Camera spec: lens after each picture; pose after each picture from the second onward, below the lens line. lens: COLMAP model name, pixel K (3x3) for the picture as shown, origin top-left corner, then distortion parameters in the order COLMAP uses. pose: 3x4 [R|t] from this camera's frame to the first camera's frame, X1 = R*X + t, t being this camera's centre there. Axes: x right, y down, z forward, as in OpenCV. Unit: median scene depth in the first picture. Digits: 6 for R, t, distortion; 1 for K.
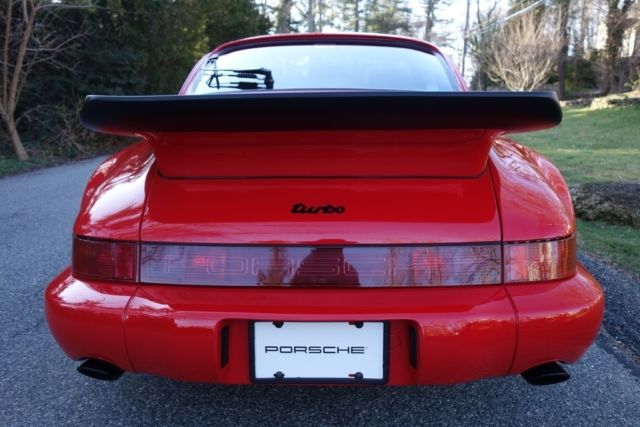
lens RADIAL K [[505.8, 0, 320.7], [0, 505.8, 222.5], [0, 0, 1]] dist [-0.003258, 0.000724]
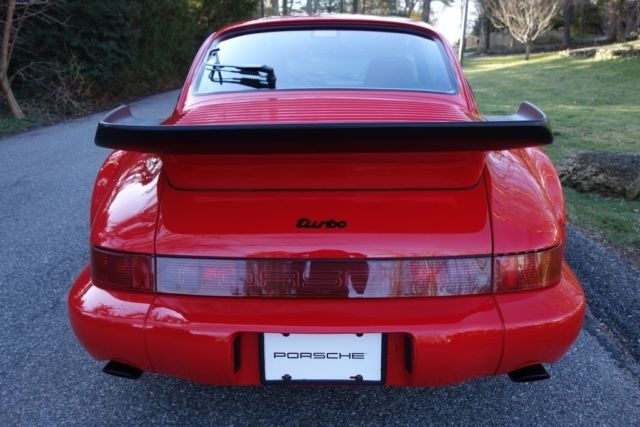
lens RADIAL K [[505.8, 0, 320.7], [0, 505.8, 222.5], [0, 0, 1]] dist [-0.003258, 0.000724]
pose [[0.999991, -0.003133, 0.002821, -0.006827], [0.002834, 0.994934, 0.100493, -0.097510], [-0.003122, -0.100484, 0.994934, -0.042868]]
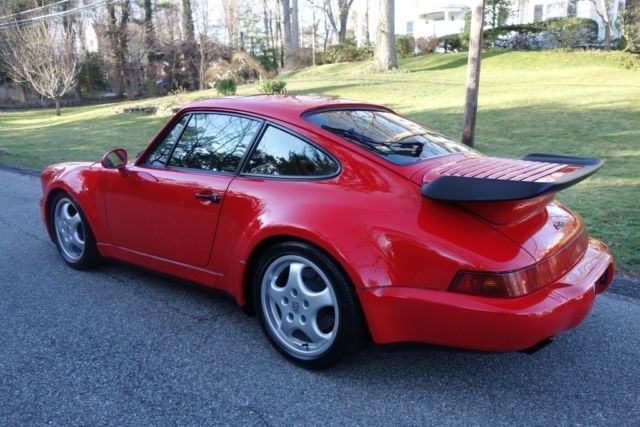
lens RADIAL K [[505.8, 0, 320.7], [0, 505.8, 222.5], [0, 0, 1]] dist [-0.003258, 0.000724]
pose [[0.597913, -0.175723, 0.782062, -1.476965], [0.172304, 0.981042, 0.088700, -0.262189], [-0.782823, 0.081718, 0.616856, 0.366176]]
